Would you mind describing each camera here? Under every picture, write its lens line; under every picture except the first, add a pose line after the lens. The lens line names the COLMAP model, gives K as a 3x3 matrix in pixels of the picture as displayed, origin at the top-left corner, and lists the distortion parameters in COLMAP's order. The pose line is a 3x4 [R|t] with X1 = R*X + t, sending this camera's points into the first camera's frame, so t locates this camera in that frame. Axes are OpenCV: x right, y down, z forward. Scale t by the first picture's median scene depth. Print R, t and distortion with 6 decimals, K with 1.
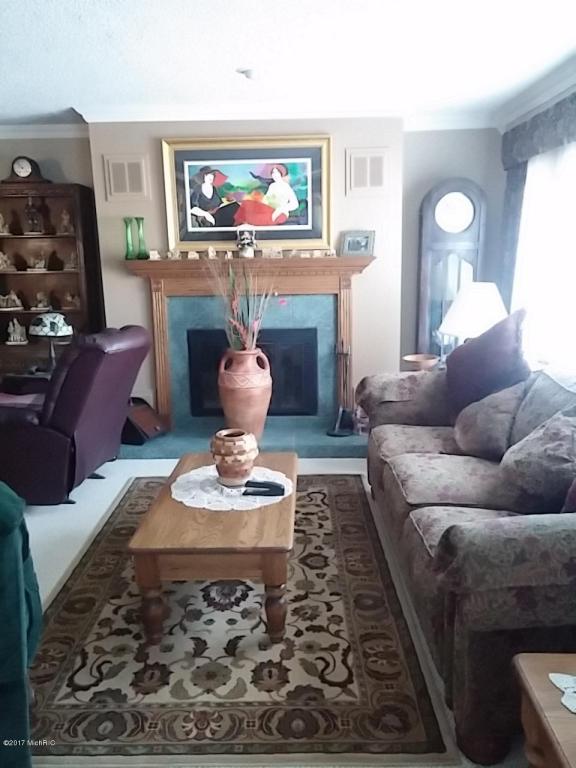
lens RADIAL K [[675.5, 0, 283.5], [0, 675.5, 382.9], [0, 0, 1]] dist [0.082182, 0.002214]
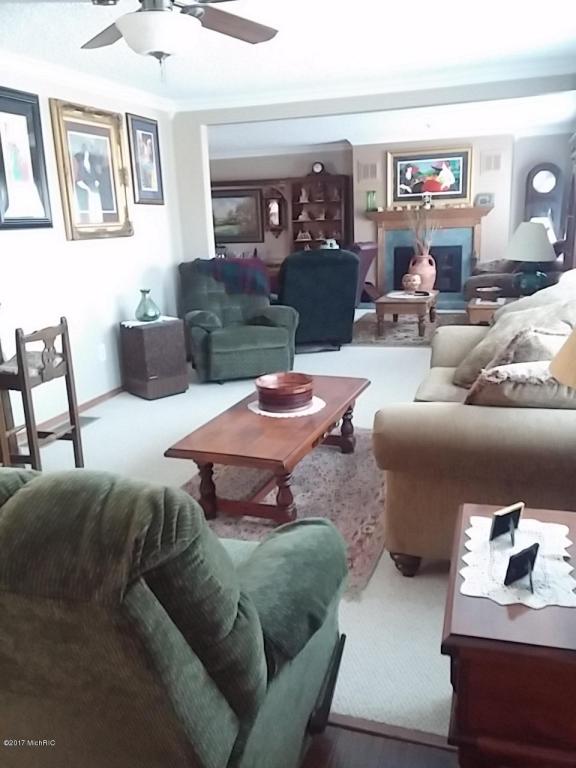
lens RADIAL K [[675.5, 0, 291.2], [0, 675.5, 380.1], [0, 0, 1]] dist [0.082182, 0.002214]
pose [[0.959844, 0.051347, -0.275795, 0.140515], [-0.039671, 0.998071, 0.047752, 0.234562], [0.277715, -0.034894, 0.960030, -1.040044]]
